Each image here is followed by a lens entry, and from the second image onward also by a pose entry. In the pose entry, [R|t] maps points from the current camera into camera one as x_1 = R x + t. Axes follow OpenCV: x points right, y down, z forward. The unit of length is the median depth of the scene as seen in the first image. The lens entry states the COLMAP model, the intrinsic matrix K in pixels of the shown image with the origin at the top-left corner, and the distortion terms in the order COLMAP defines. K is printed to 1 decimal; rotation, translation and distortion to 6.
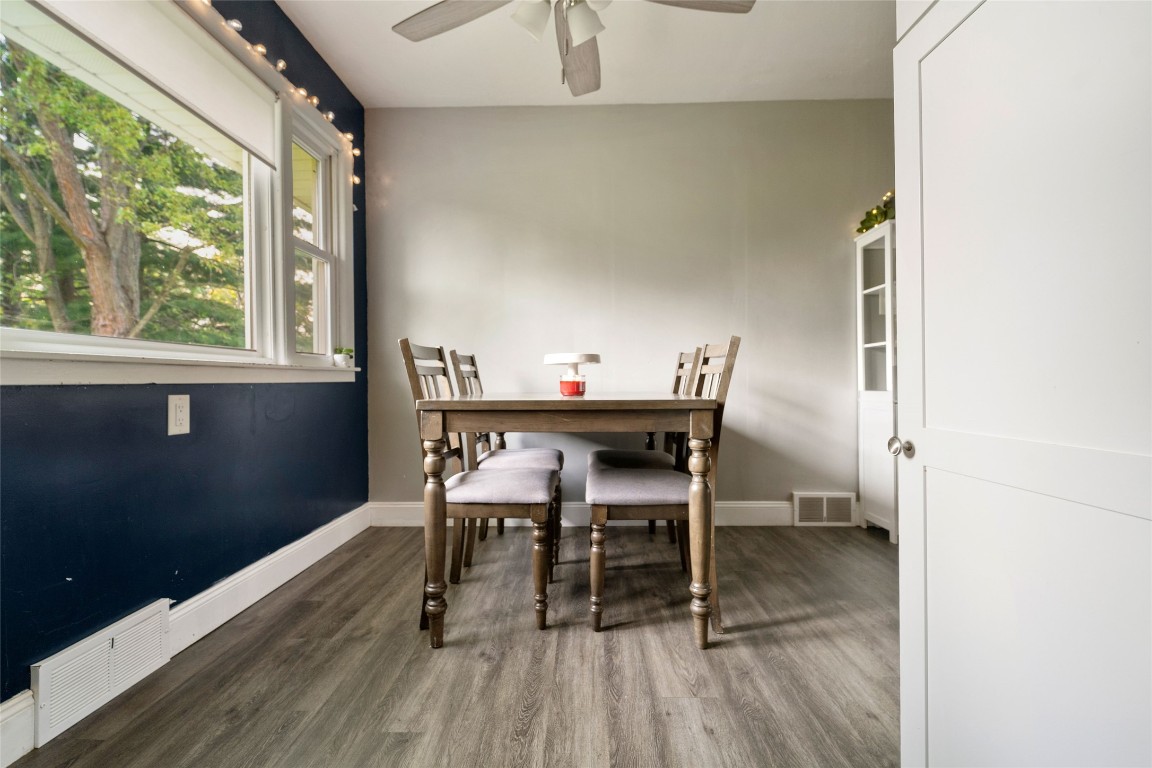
lens RADIAL K [[489.6, 0, 577.3], [0, 489.6, 382.6], [0, 0, 1]] dist [0.004306, -0.000267]
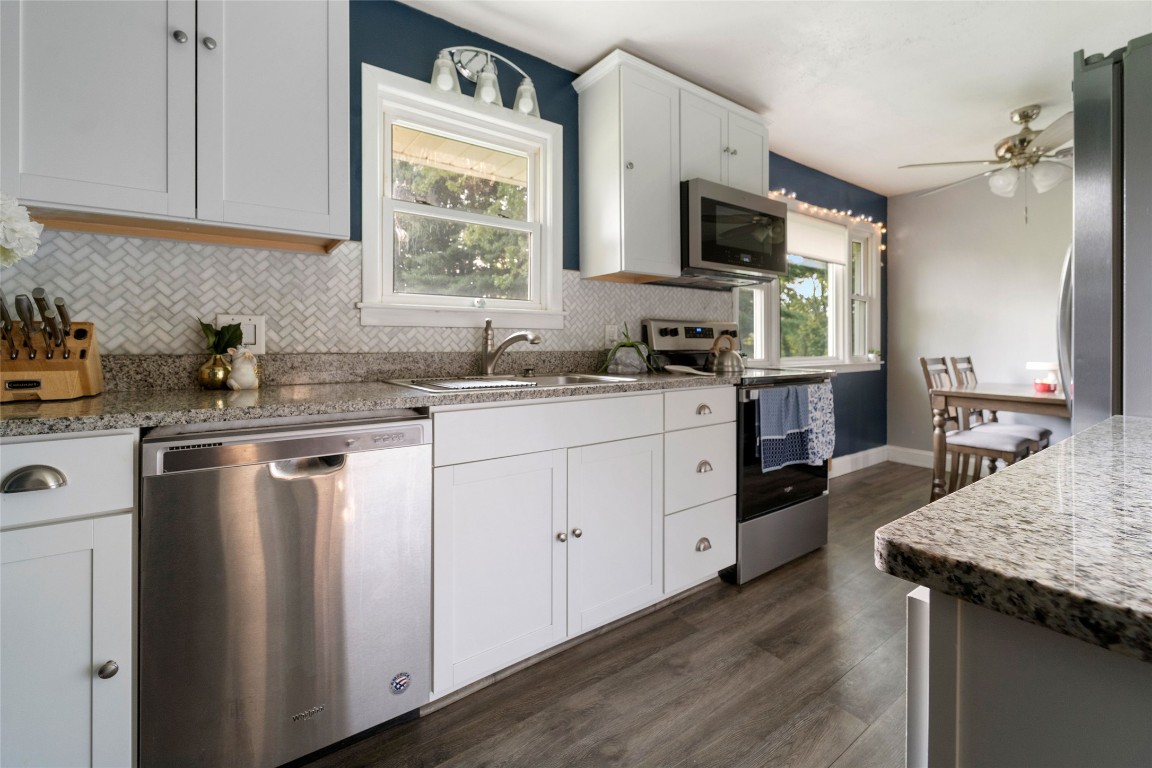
lens RADIAL K [[489.6, 0, 577.3], [0, 489.6, 346.7], [0, 0, 1]] dist [0.004306, -0.000267]
pose [[0.617075, 0.011711, -0.786818, 0.282932], [-0.010300, 0.999924, 0.006804, -0.105627], [0.786837, 0.003906, 0.617148, -1.076347]]
